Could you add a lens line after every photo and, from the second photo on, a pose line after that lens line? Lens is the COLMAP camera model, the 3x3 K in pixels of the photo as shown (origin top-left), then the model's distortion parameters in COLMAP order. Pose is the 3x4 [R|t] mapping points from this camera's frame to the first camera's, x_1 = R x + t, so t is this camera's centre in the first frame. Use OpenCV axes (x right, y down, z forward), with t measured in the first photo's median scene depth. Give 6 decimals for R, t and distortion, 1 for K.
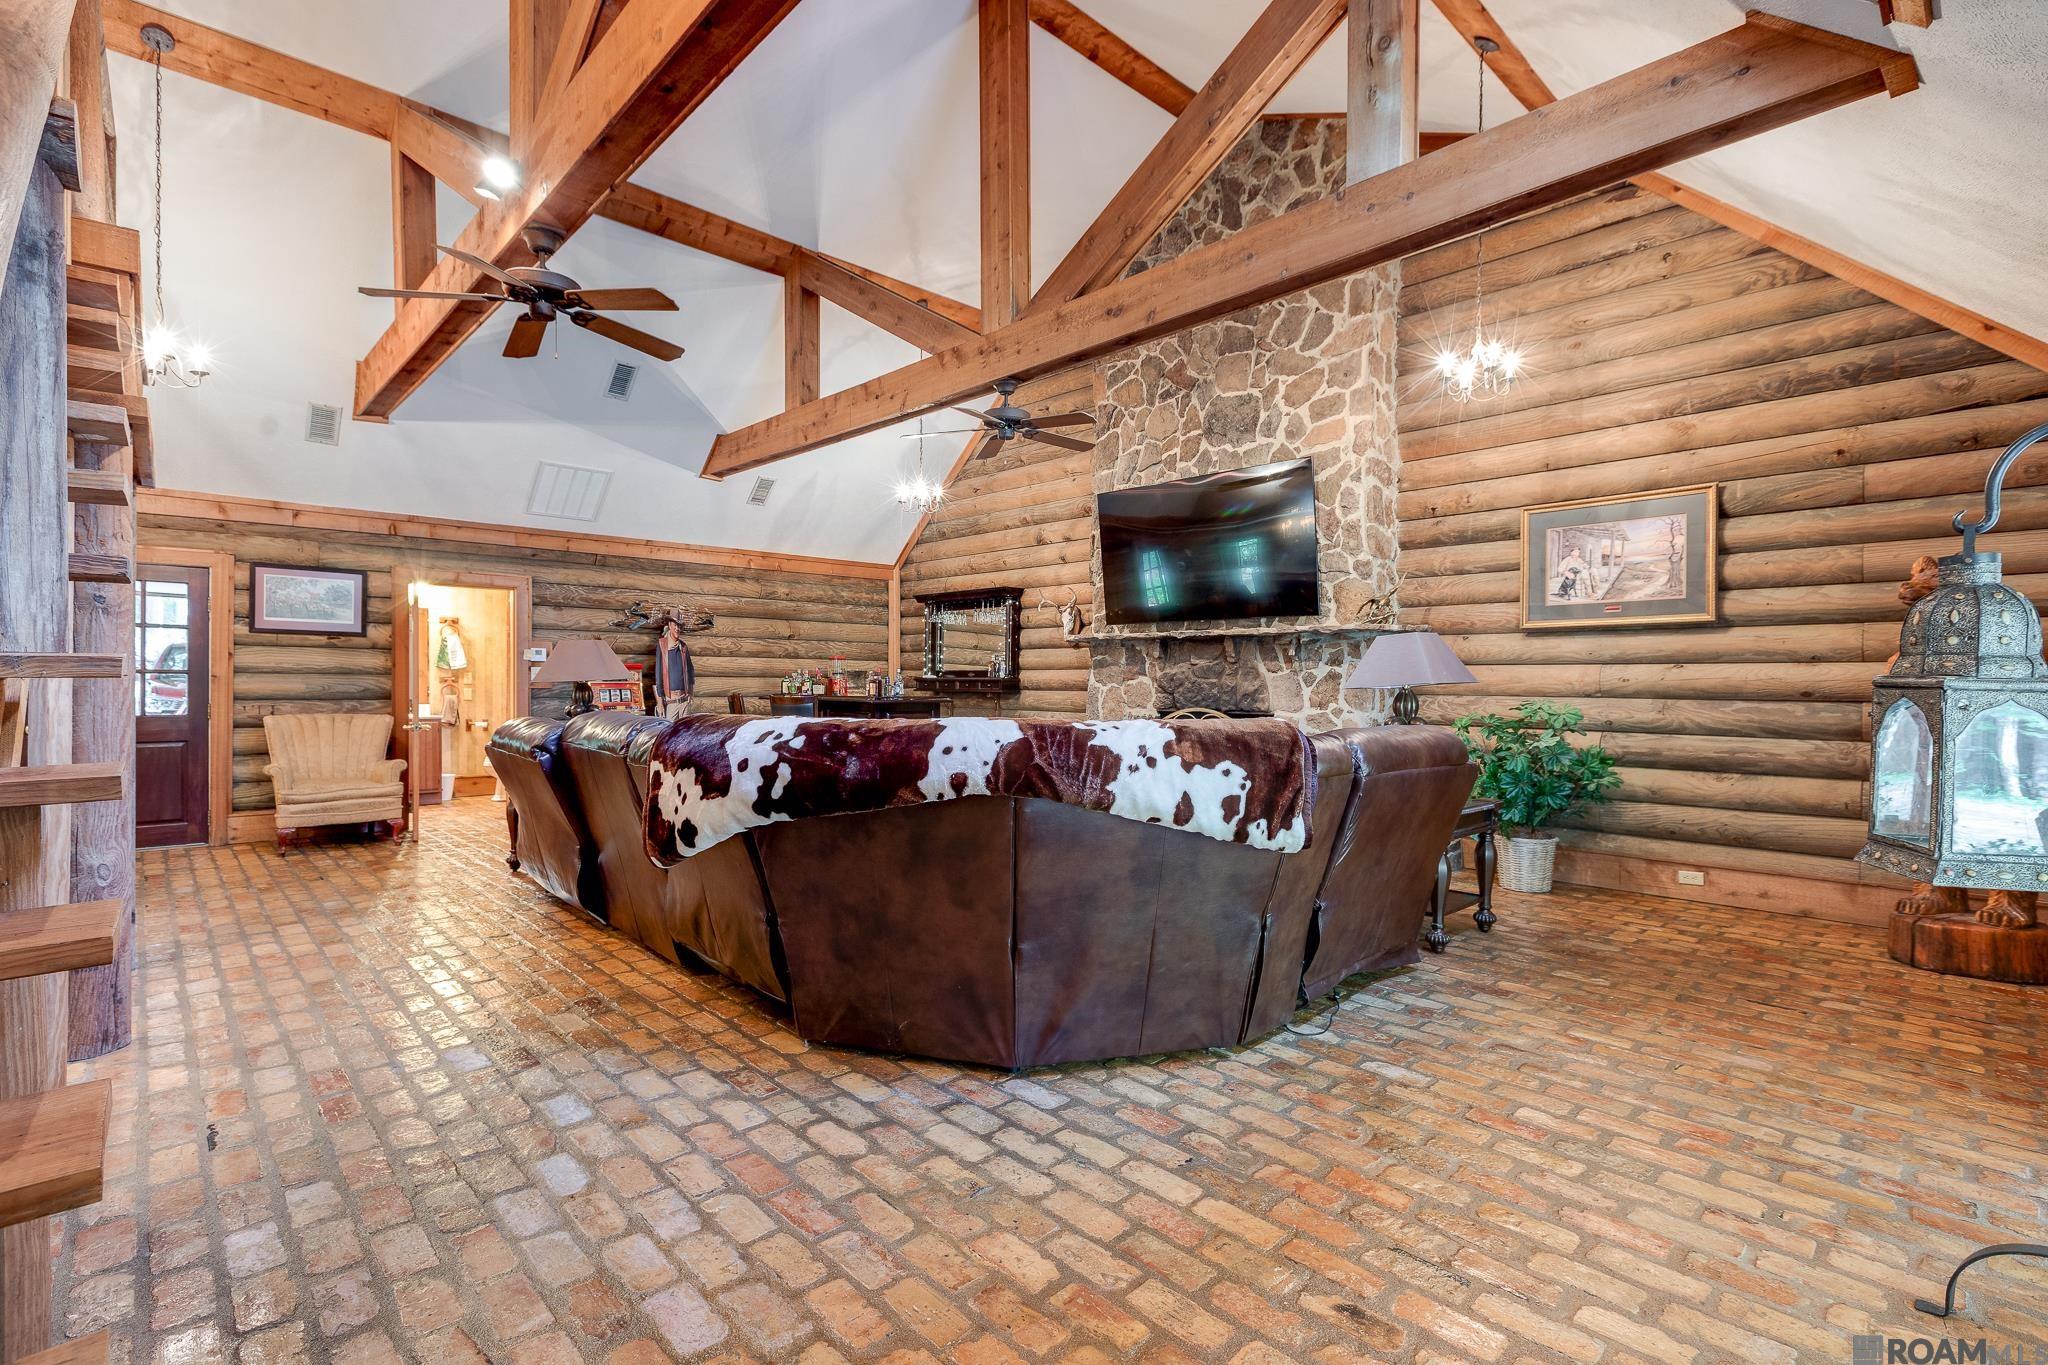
lens RADIAL K [[929.3, 0, 1019.6], [0, 929.3, 682.3], [0, 0, 1]] dist [0.004426, 0.000580]
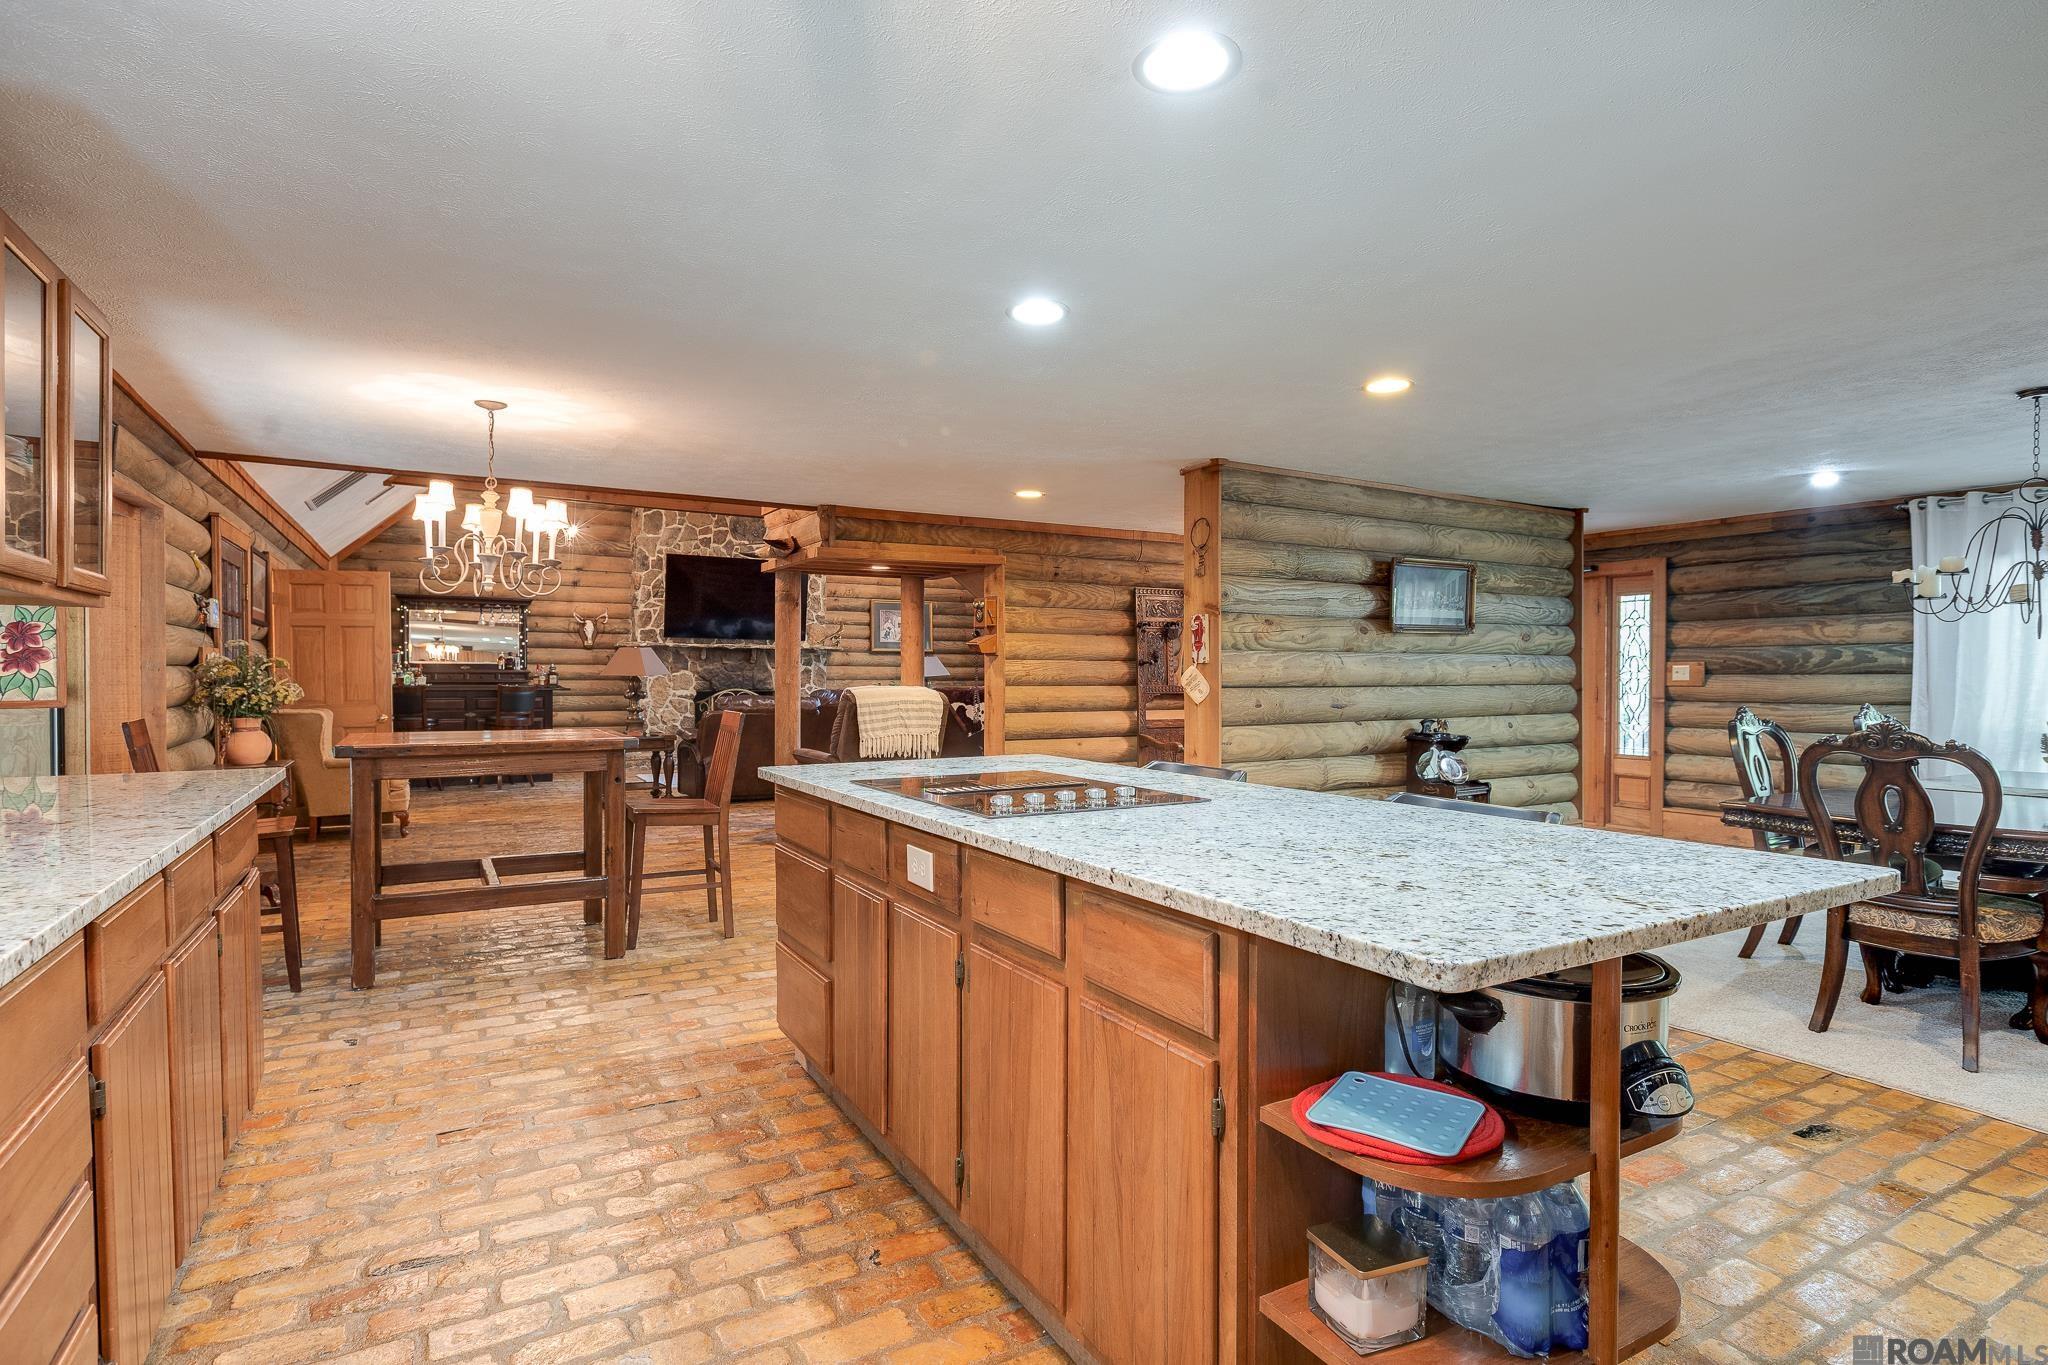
lens RADIAL K [[1029.9, 0, 1018.0], [0, 1029.9, 684.4], [0, 0, 1]] dist [-0.003026, -0.000141]
pose [[0.241133, -0.011992, 0.970418, -1.614217], [-0.002297, 0.999914, 0.012928, -0.006942], [-0.970489, -0.005346, 0.241085, 0.012424]]
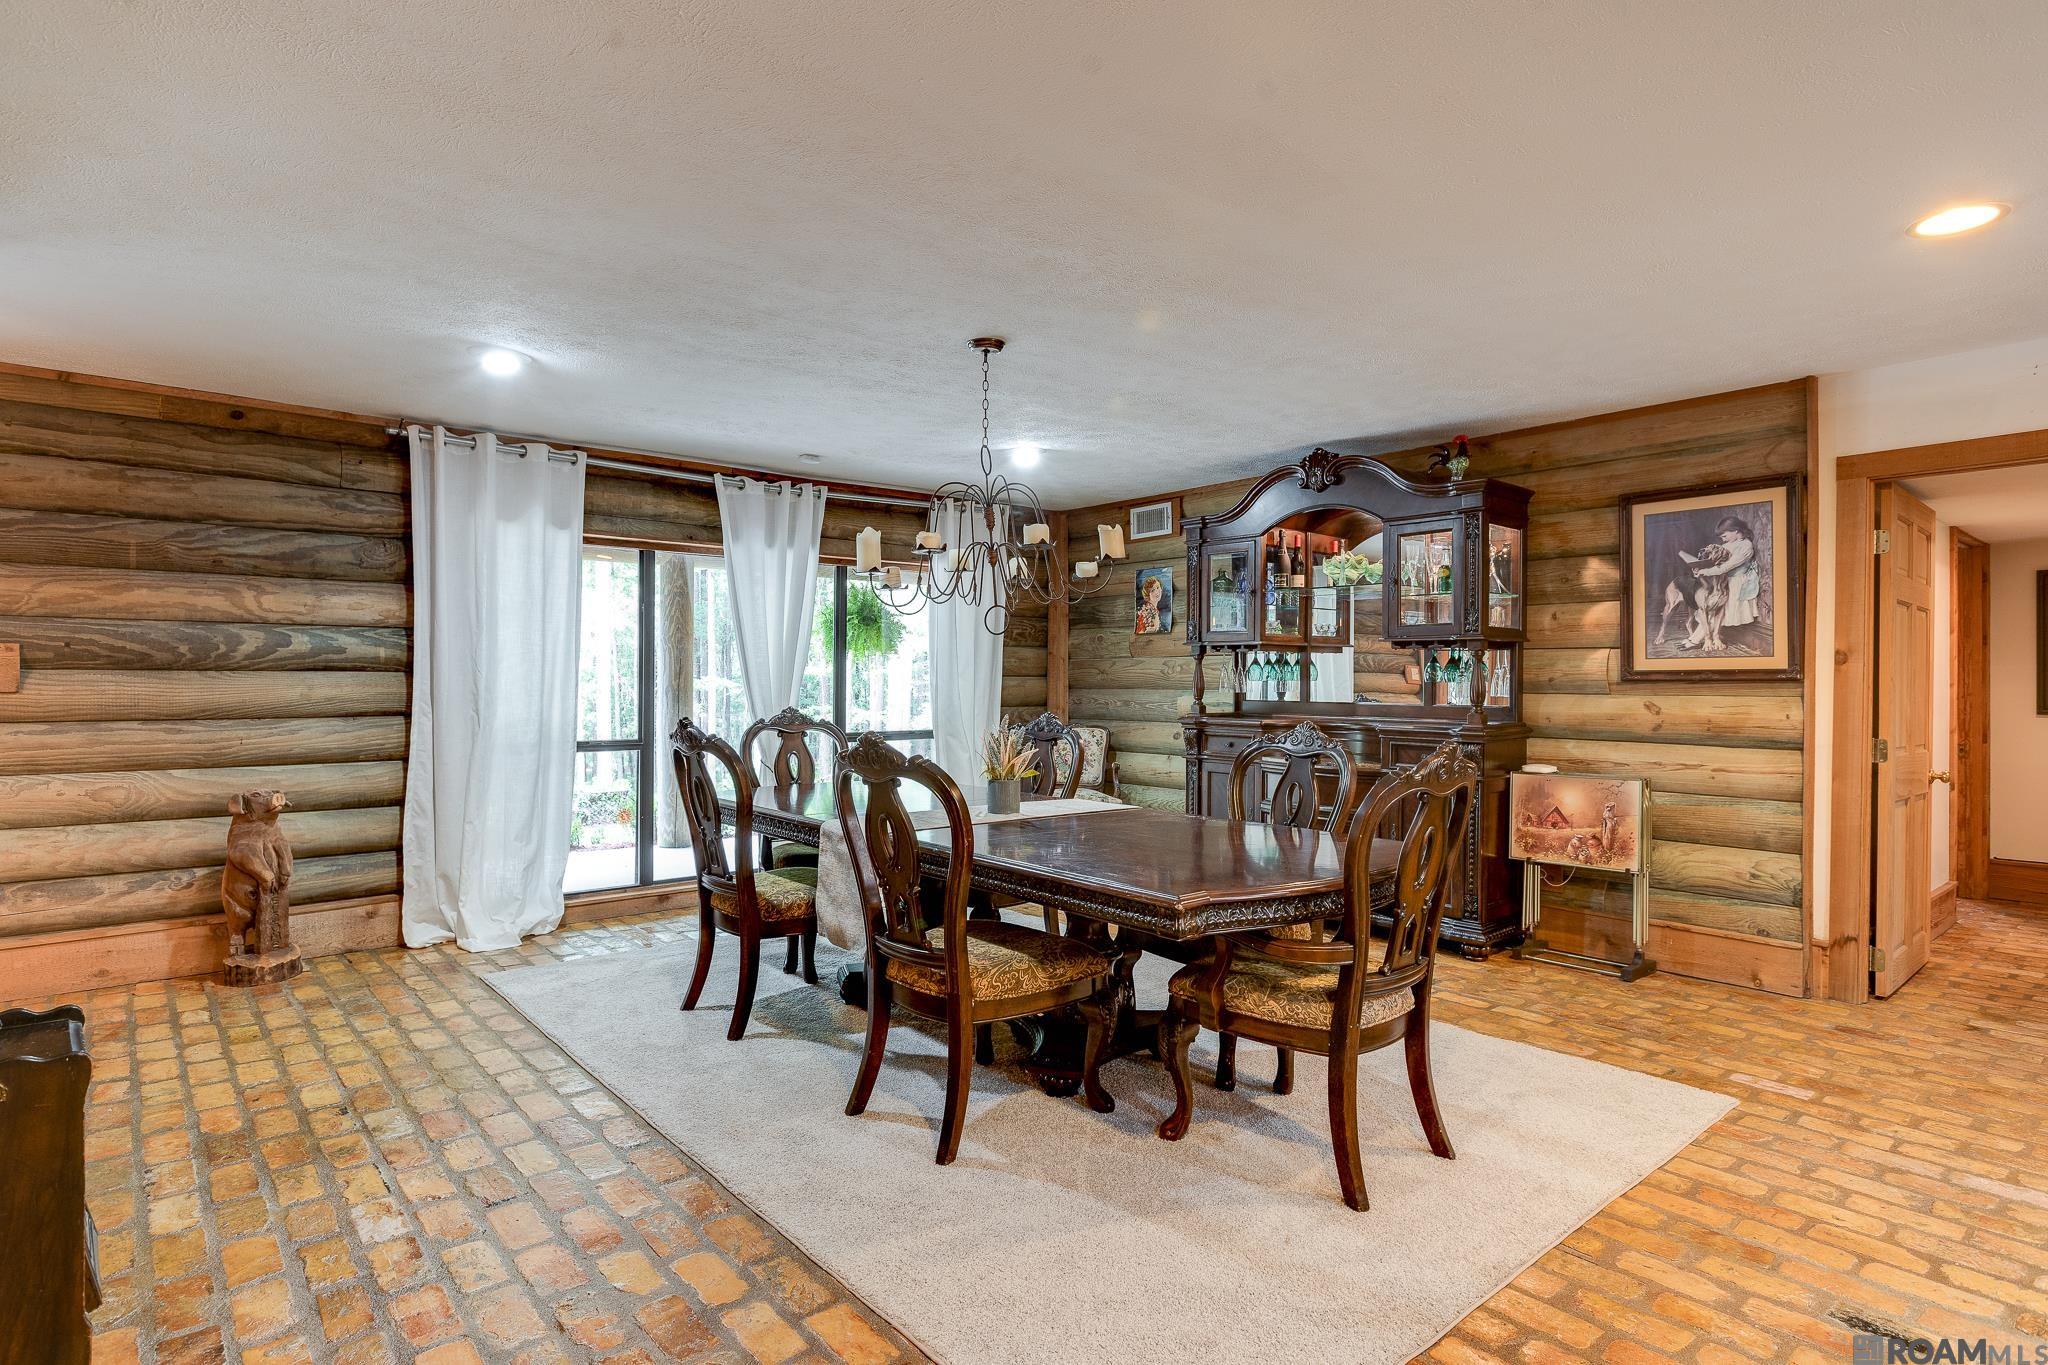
lens RADIAL K [[1065.2, 0, 1018.2], [0, 1065.2, 685.8], [0, 0, 1]] dist [0.000901, -0.002195]
pose [[-0.998218, -0.009745, 0.058866, -0.945090], [-0.009395, 0.999937, 0.006219, -0.004818], [-0.058923, 0.005655, -0.998246, 0.108762]]
